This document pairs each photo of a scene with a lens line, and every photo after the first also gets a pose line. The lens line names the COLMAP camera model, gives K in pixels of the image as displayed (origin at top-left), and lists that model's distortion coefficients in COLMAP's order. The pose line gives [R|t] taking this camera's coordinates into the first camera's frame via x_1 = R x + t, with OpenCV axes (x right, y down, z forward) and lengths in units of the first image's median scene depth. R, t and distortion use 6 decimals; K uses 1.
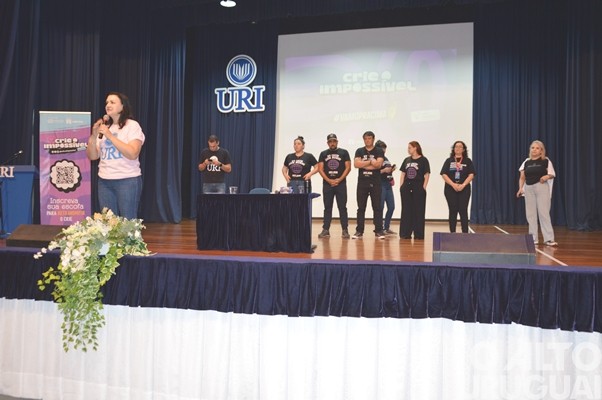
lens RADIAL K [[553.9, 0, 284.2], [0, 553.9, 195.5], [0, 0, 1]] dist [-0.011683, 0.000000]
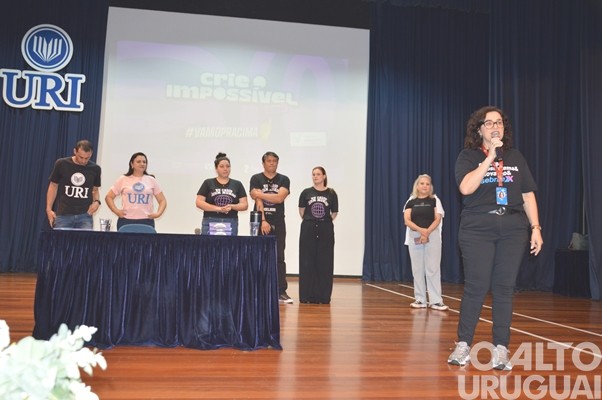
lens RADIAL K [[596.8, 0, 280.2], [0, 596.8, 196.4], [0, 0, 1]] dist [0.053737, 0.000000]
pose [[0.919696, 0.056541, 0.388539, -0.096873], [-0.028570, 0.996591, -0.077397, 0.001363], [-0.391591, 0.060081, 0.918176, 0.244179]]
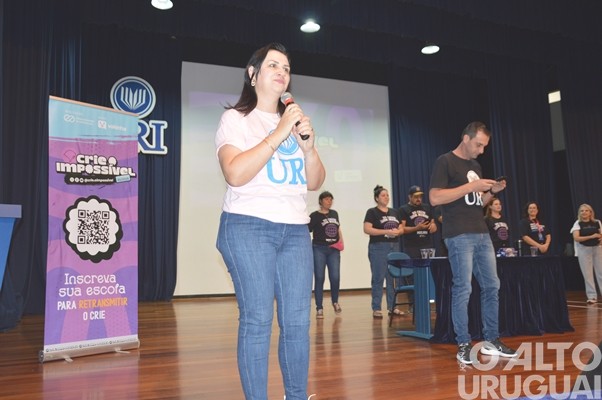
lens RADIAL K [[553.9, 0, 276.6], [0, 553.9, 196.1], [0, 0, 1]] dist [-0.011683, 0.000000]
pose [[0.792773, 0.055294, 0.607004, -0.385644], [0.025622, 0.991973, -0.123824, 0.001238], [-0.608979, 0.113717, 0.784993, 0.335600]]
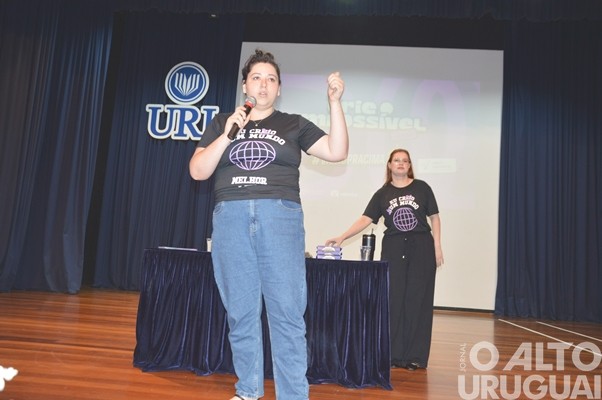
lens RADIAL K [[574.7, 0, 291.7], [0, 574.7, 203.5], [0, 0, 1]] dist [-0.029155, 0.000000]
pose [[0.979832, 0.079114, 0.183496, -0.072075], [-0.059390, 0.992088, -0.110608, 0.003464], [-0.190795, 0.097479, 0.976778, 0.276725]]
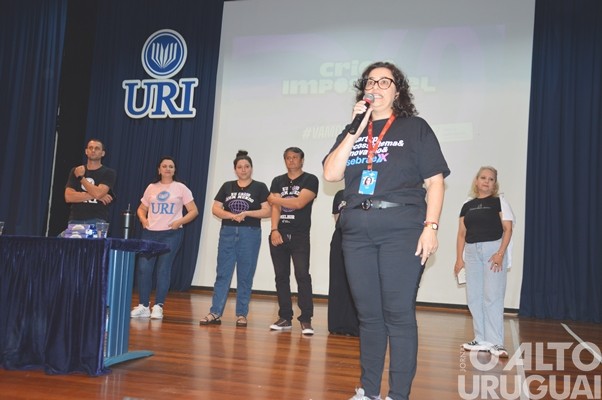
lens RADIAL K [[691.8, 0, 276.7], [0, 691.8, 202.0], [0, 0, 1]] dist [0.047141, 0.000000]
pose [[0.998343, 0.048280, -0.031318, 0.089868], [-0.050703, 0.995355, -0.081840, 0.003363], [0.027221, 0.083292, 0.996153, 0.231758]]
